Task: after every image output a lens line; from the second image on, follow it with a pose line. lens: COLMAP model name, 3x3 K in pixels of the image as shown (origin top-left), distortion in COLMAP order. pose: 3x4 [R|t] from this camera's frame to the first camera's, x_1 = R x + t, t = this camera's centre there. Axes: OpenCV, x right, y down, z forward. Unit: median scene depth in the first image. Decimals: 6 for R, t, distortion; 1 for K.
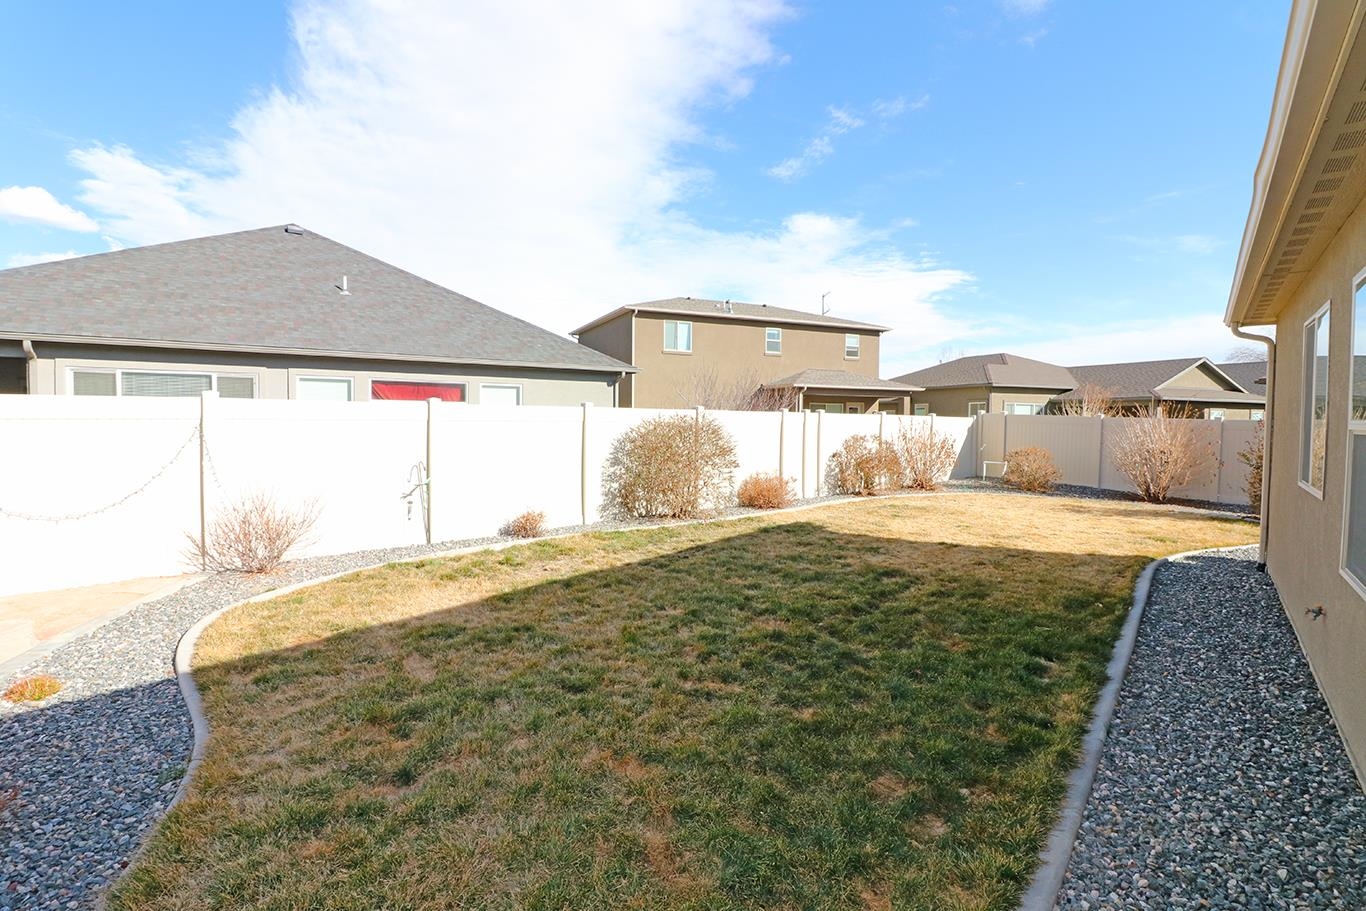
lens RADIAL K [[636.4, 0, 674.5], [0, 636.4, 436.3], [0, 0, 1]] dist [-0.016956, -0.005085]
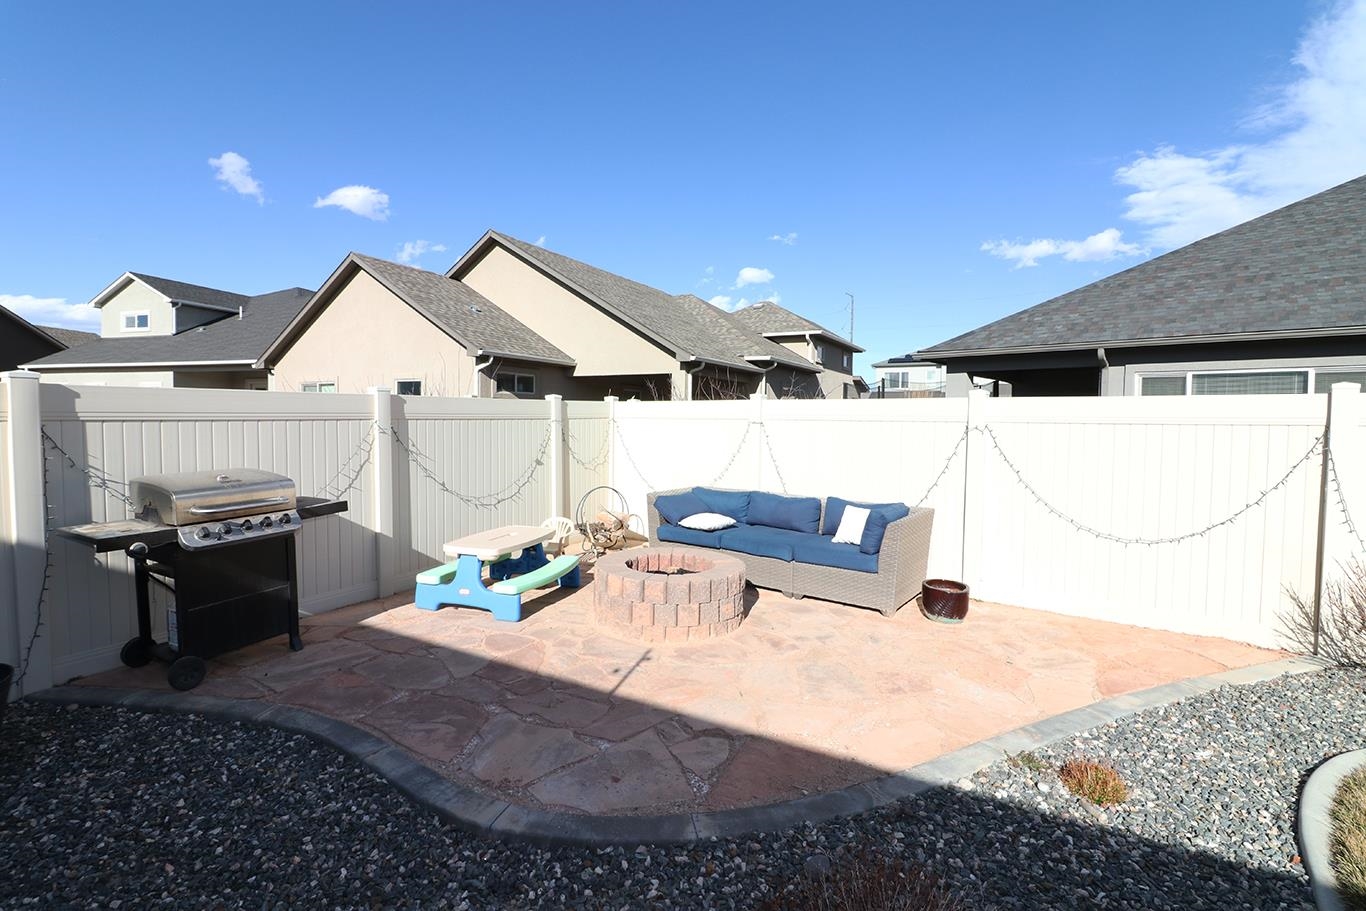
lens RADIAL K [[636.4, 0, 673.0], [0, 636.4, 452.9], [0, 0, 1]] dist [-0.016956, -0.005085]
pose [[0.179857, 0.043956, -0.982710, -0.144758], [-0.036840, 0.998601, 0.037924, 0.000654], [0.983003, 0.029382, 0.181225, 0.126586]]
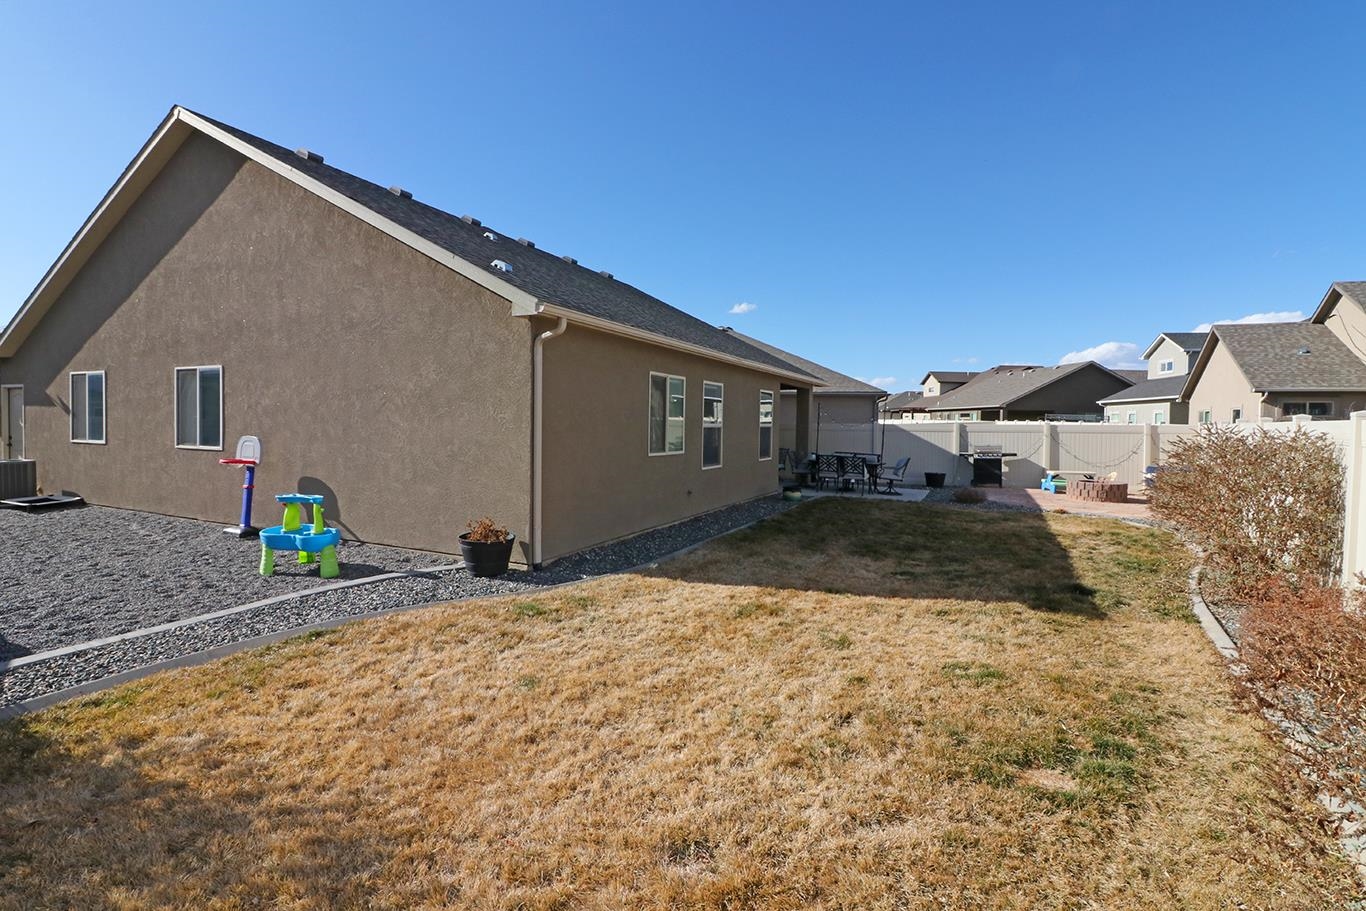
lens RADIAL K [[636.4, 0, 683.4], [0, 636.4, 450.4], [0, 0, 1]] dist [-0.016956, -0.005085]
pose [[-0.965333, -0.010002, -0.260831, 0.656436], [-0.027754, 0.997534, 0.064467, -0.030569], [0.259543, 0.069472, -0.963230, 1.341299]]
